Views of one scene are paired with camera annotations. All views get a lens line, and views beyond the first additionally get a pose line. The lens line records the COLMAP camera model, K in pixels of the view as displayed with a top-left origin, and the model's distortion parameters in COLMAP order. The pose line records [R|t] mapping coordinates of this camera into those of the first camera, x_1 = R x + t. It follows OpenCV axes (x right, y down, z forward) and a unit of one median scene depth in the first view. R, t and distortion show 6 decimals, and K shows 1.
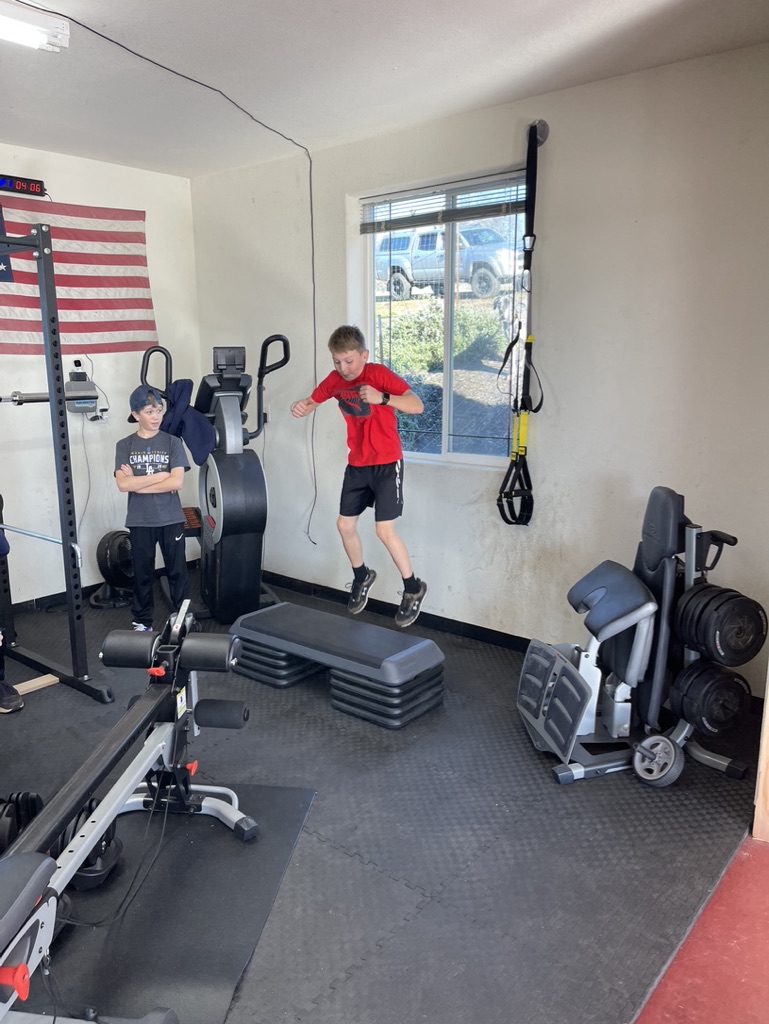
lens RADIAL K [[779.4, 0, 384.5], [0, 779.4, 512.0], [0, 0, 1]] dist [0.101917, 0.001703]
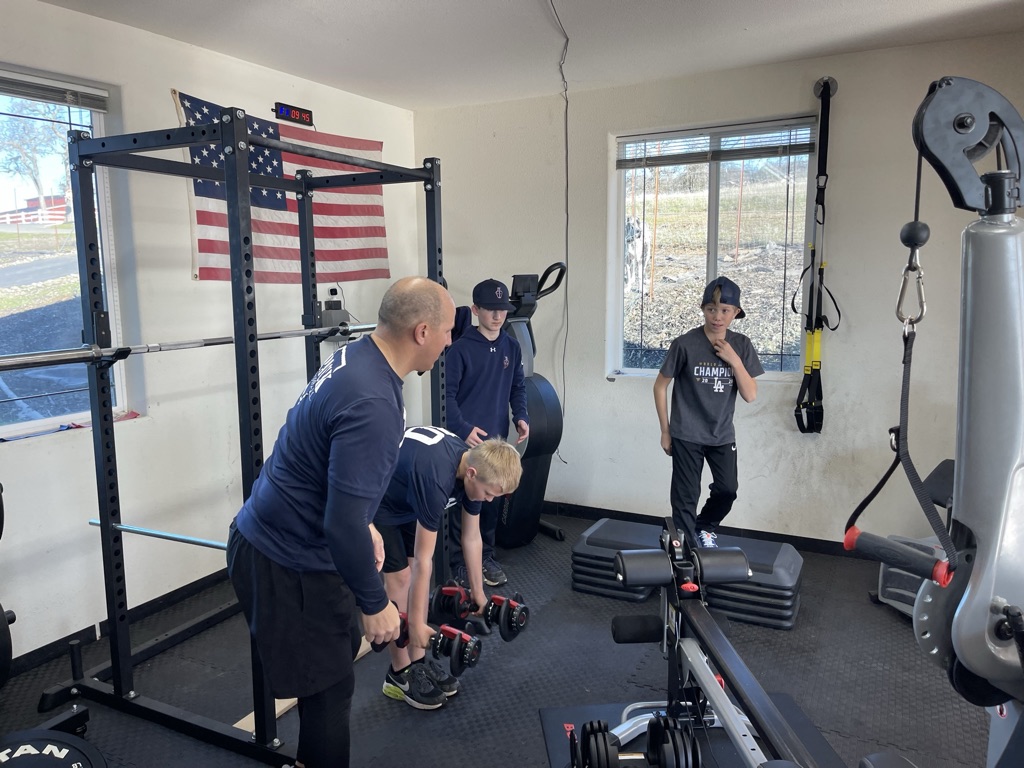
lens RADIAL K [[779.4, 0, 512.0], [0, 779.4, 384.0], [0, 0, 1]] dist [0.101917, 0.001703]
pose [[0.971490, -0.033280, 0.234734, -0.463372], [0.049059, 0.996888, -0.061702, -0.003963], [-0.231950, 0.071459, 0.970099, 0.022050]]
